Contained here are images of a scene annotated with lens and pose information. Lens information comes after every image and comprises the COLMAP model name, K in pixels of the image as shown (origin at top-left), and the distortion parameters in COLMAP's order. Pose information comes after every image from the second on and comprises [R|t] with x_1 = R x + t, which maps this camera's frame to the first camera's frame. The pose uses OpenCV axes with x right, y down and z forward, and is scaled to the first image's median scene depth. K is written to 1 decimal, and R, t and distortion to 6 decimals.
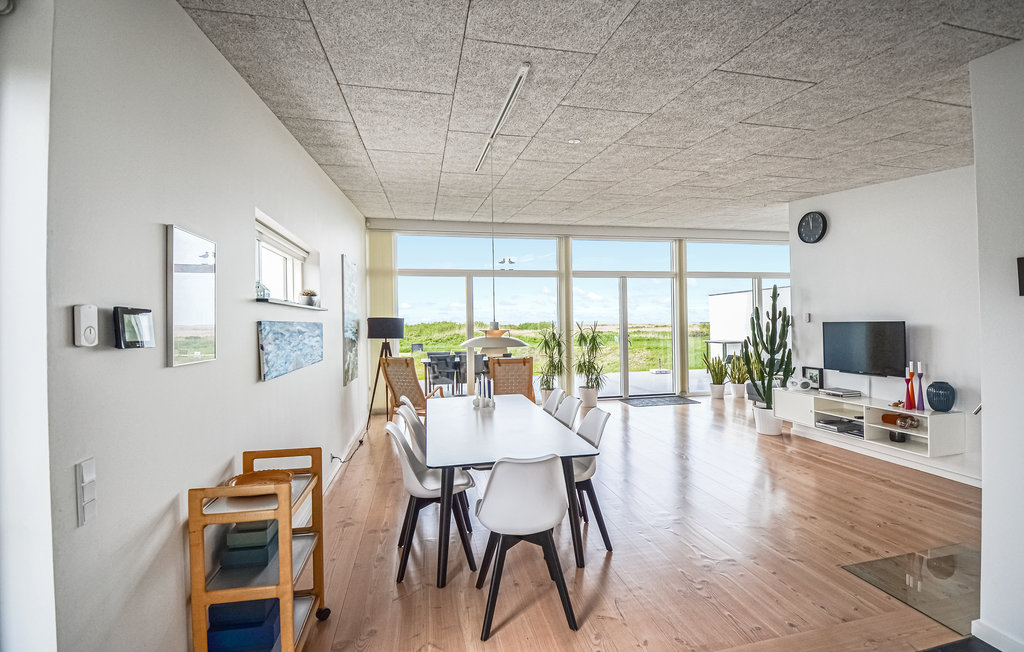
lens RADIAL K [[454.1, 0, 524.0], [0, 454.1, 322.4], [0, 0, 1]] dist [0.003031, -0.020734]
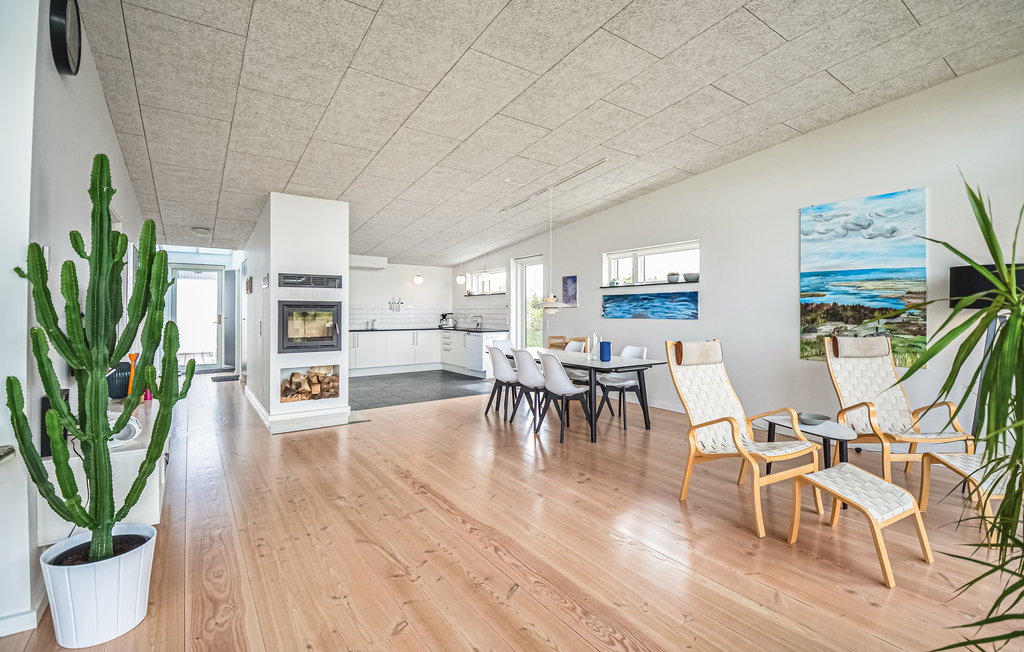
lens RADIAL K [[454.1, 0, 524.0], [0, 454.1, 322.4], [0, 0, 1]] dist [0.003031, -0.020734]
pose [[-0.911849, 0.012208, -0.410344, 0.606313], [0.005394, 0.999828, 0.017761, 0.068473], [0.410490, 0.013982, -0.911758, 2.088228]]
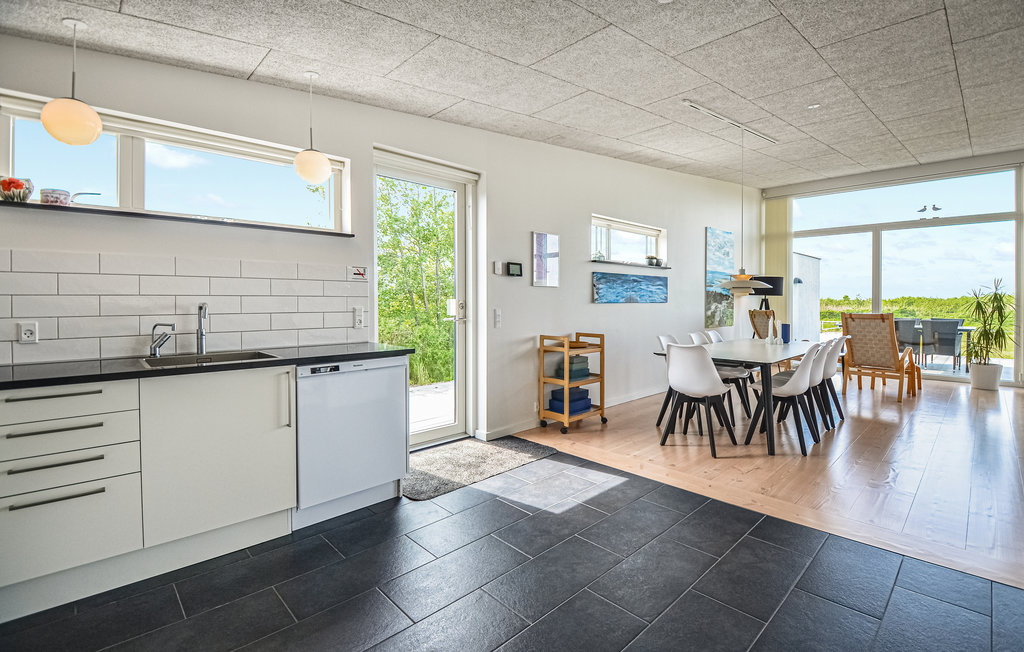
lens RADIAL K [[454.1, 0, 524.0], [0, 454.1, 322.4], [0, 0, 1]] dist [0.003031, -0.020734]
pose [[0.522203, 0.054981, -0.851047, 0.597697], [-0.004312, 0.998077, 0.061833, 0.060325], [0.852810, -0.028620, 0.521436, -0.180654]]
